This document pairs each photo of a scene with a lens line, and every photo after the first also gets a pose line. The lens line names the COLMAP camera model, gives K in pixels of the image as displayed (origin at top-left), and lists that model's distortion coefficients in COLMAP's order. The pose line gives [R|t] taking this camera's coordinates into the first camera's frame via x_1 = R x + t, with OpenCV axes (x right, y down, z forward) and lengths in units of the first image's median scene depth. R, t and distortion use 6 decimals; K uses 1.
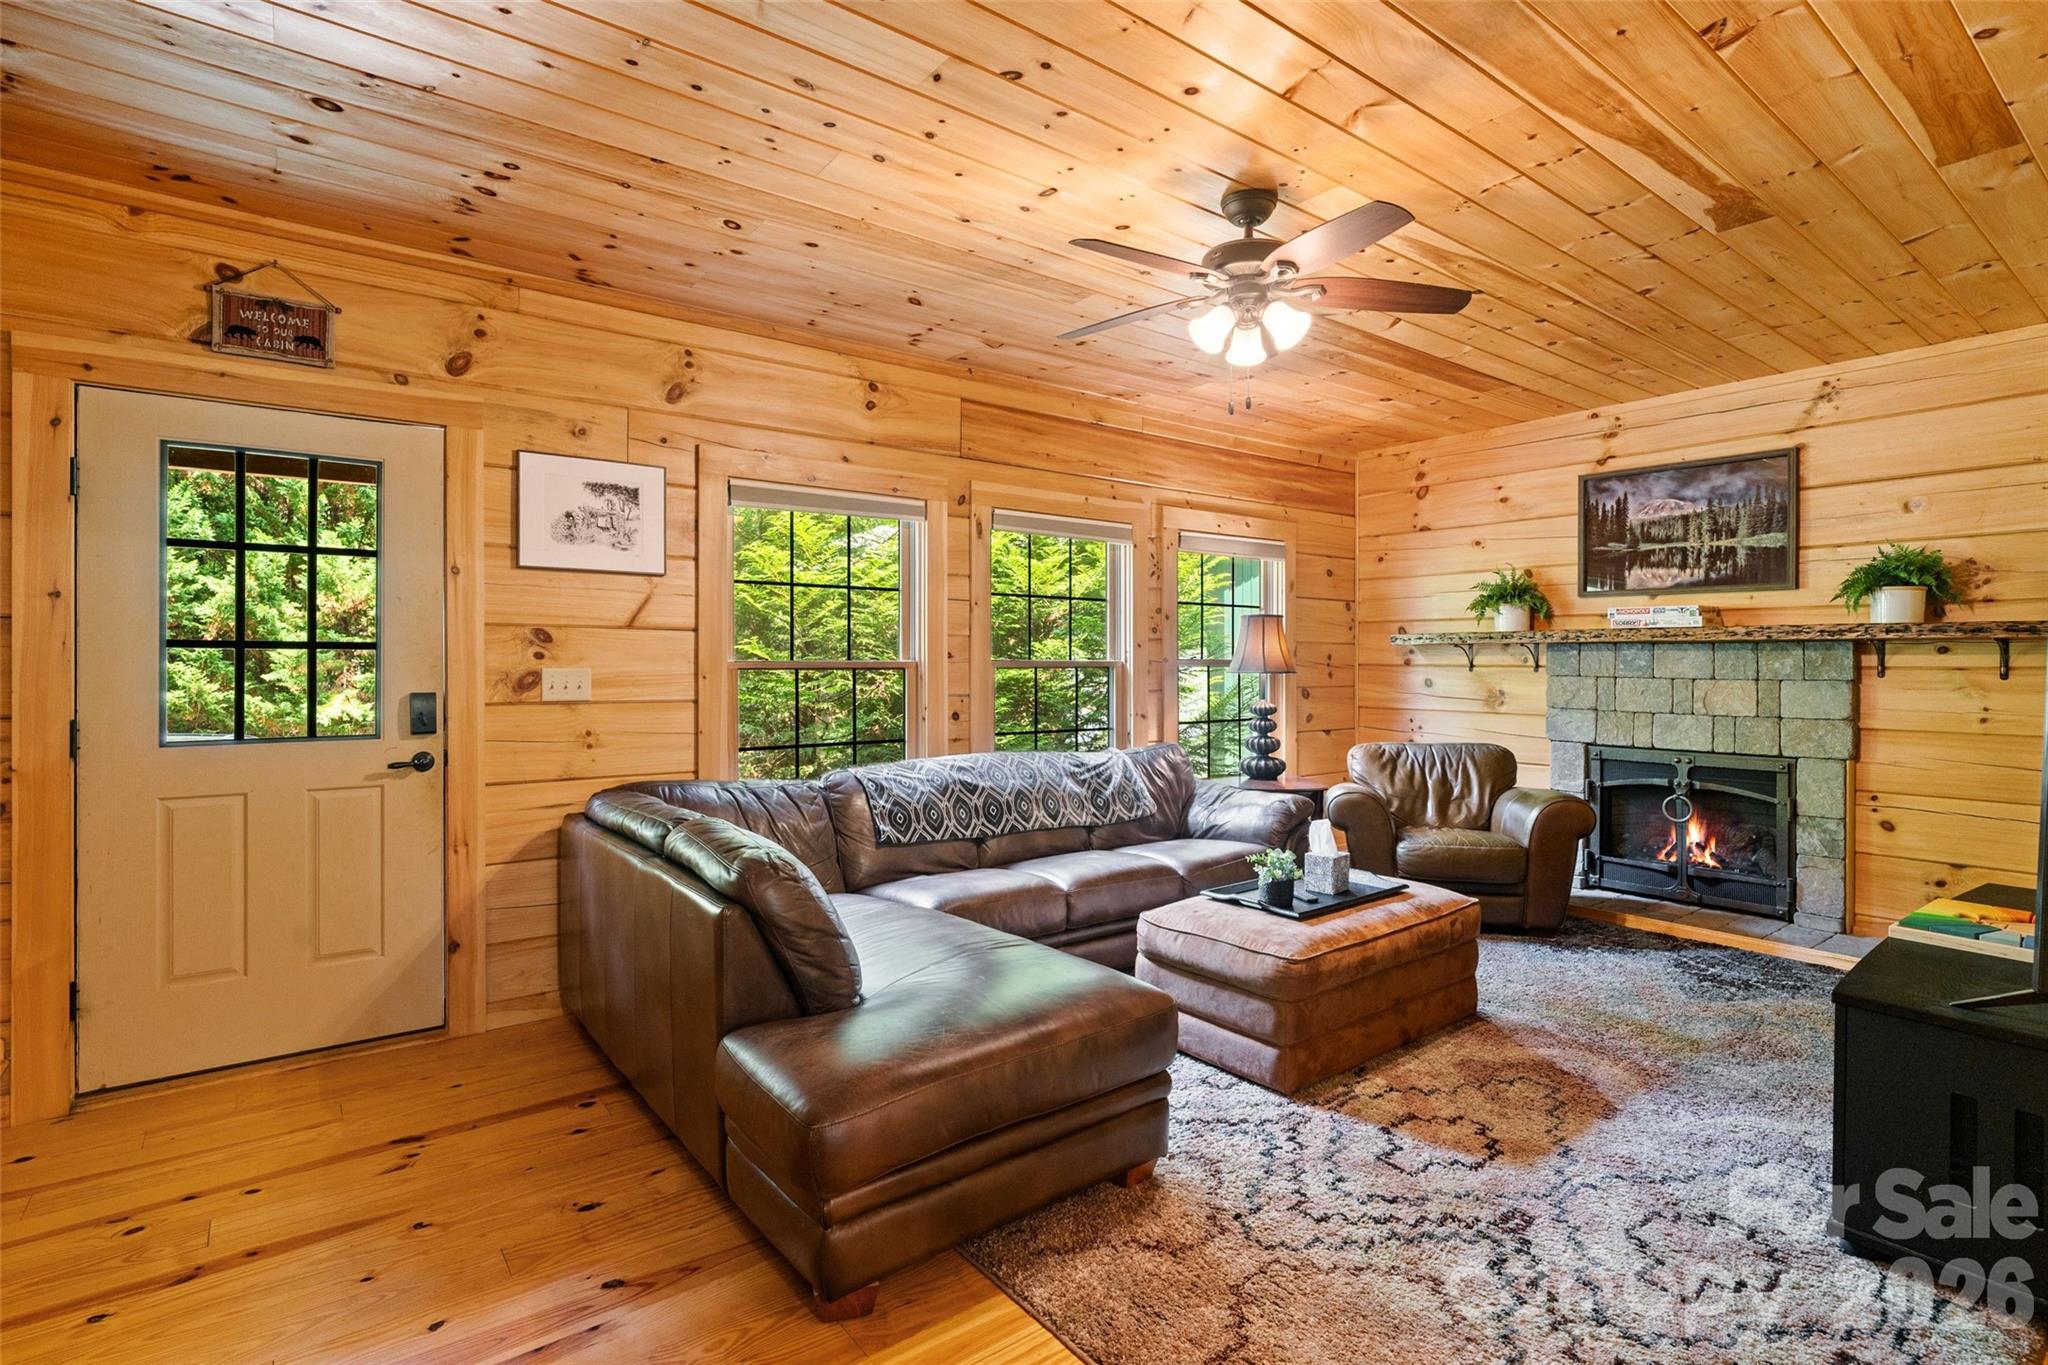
lens RADIAL K [[991.4, 0, 1026.0], [0, 991.4, 660.4], [0, 0, 1]] dist [-0.003909, -0.000143]
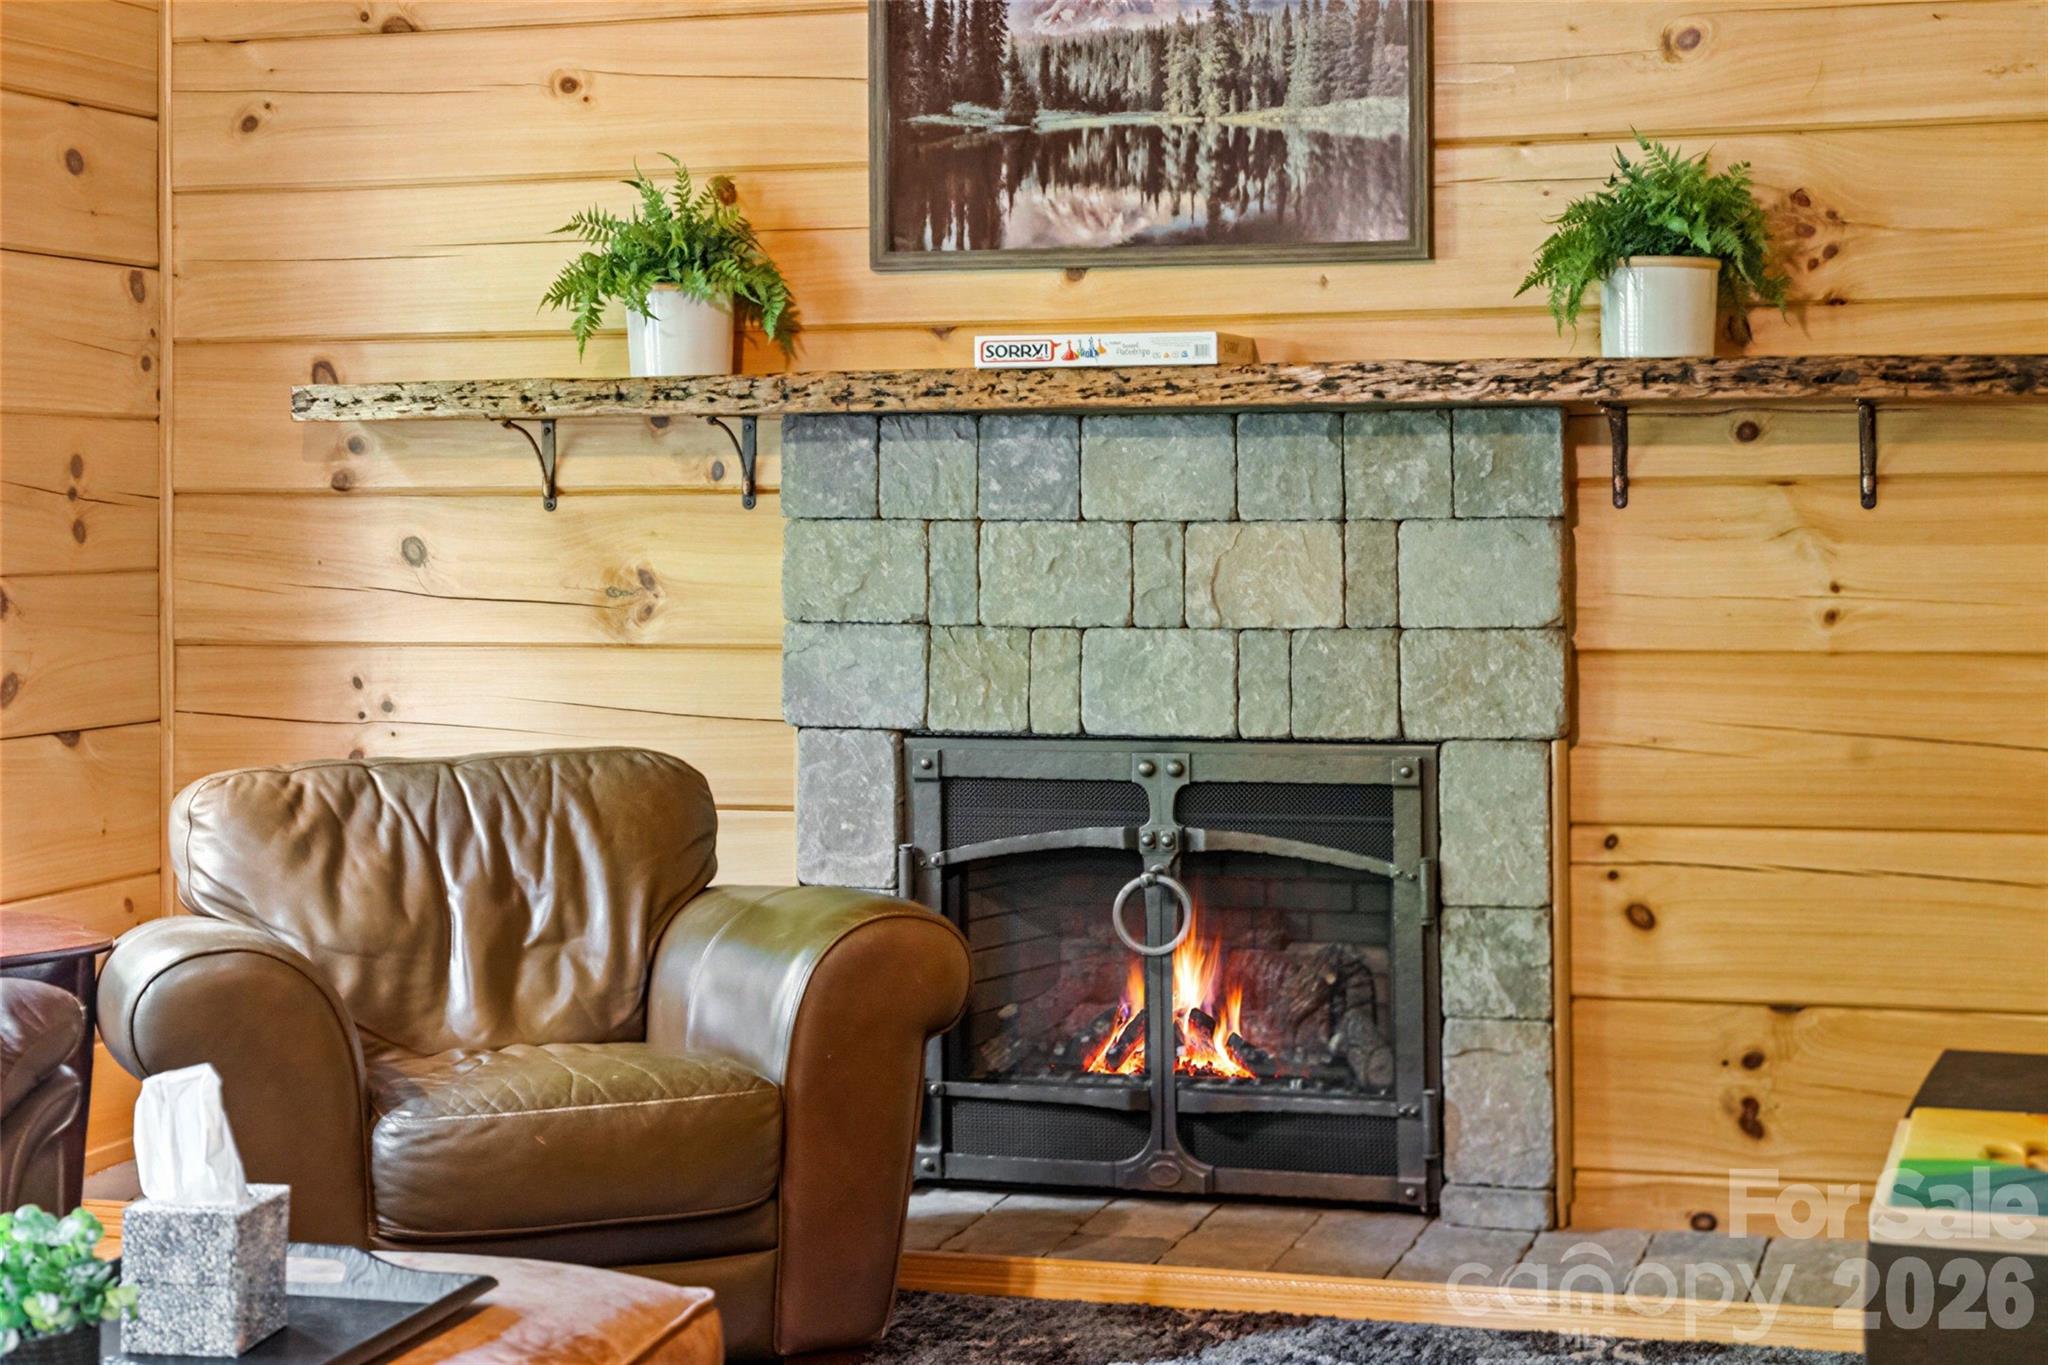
lens RADIAL K [[3315.0, 0, 1029.8], [0, 3315.0, 417.7], [0, 0, 1]] dist [-0.004492, -0.025739]
pose [[0.813586, 0.006091, 0.581413, -0.019509], [0.009247, 0.999683, -0.023413, 0.009962], [-0.581371, 0.024425, 0.813272, 0.125736]]
